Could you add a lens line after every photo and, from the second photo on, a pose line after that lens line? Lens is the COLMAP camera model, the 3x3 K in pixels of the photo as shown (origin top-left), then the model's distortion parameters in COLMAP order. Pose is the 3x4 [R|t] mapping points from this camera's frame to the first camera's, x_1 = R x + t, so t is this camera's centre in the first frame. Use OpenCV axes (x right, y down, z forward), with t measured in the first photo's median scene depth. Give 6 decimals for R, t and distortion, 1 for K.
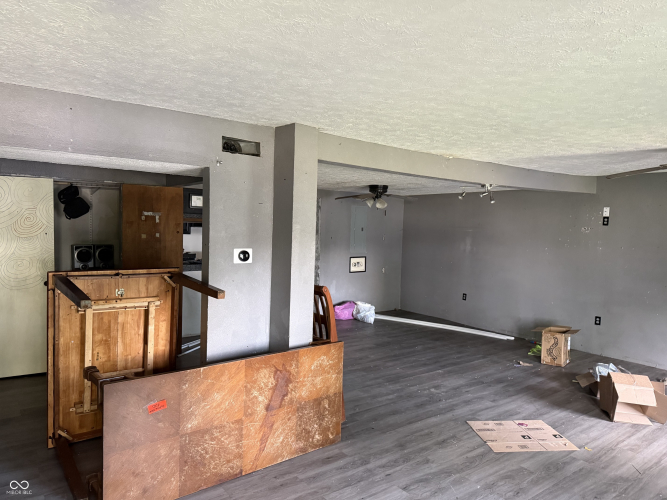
lens RADIAL K [[466.0, 0, 337.2], [0, 466.0, 249.5], [0, 0, 1]] dist [0.028729, -0.030979]
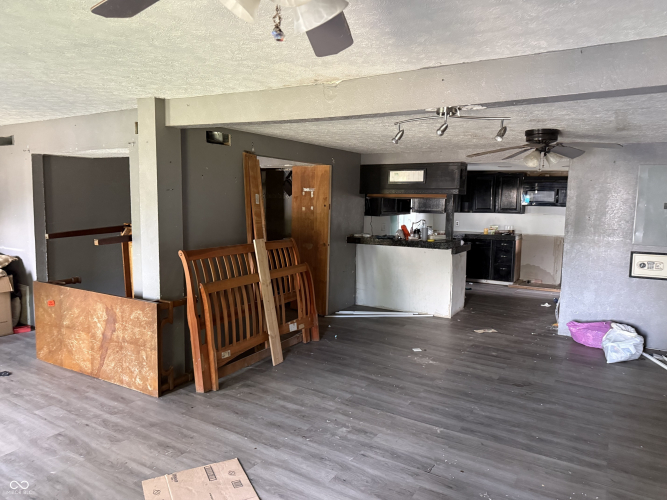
lens RADIAL K [[466.0, 0, 334.5], [0, 466.0, 251.7], [0, 0, 1]] dist [0.028729, -0.030979]
pose [[0.368233, 0.086792, -0.925674, 0.971981], [-0.058192, 0.995833, 0.070221, -0.010523], [0.927911, 0.028008, 0.371749, 0.860902]]
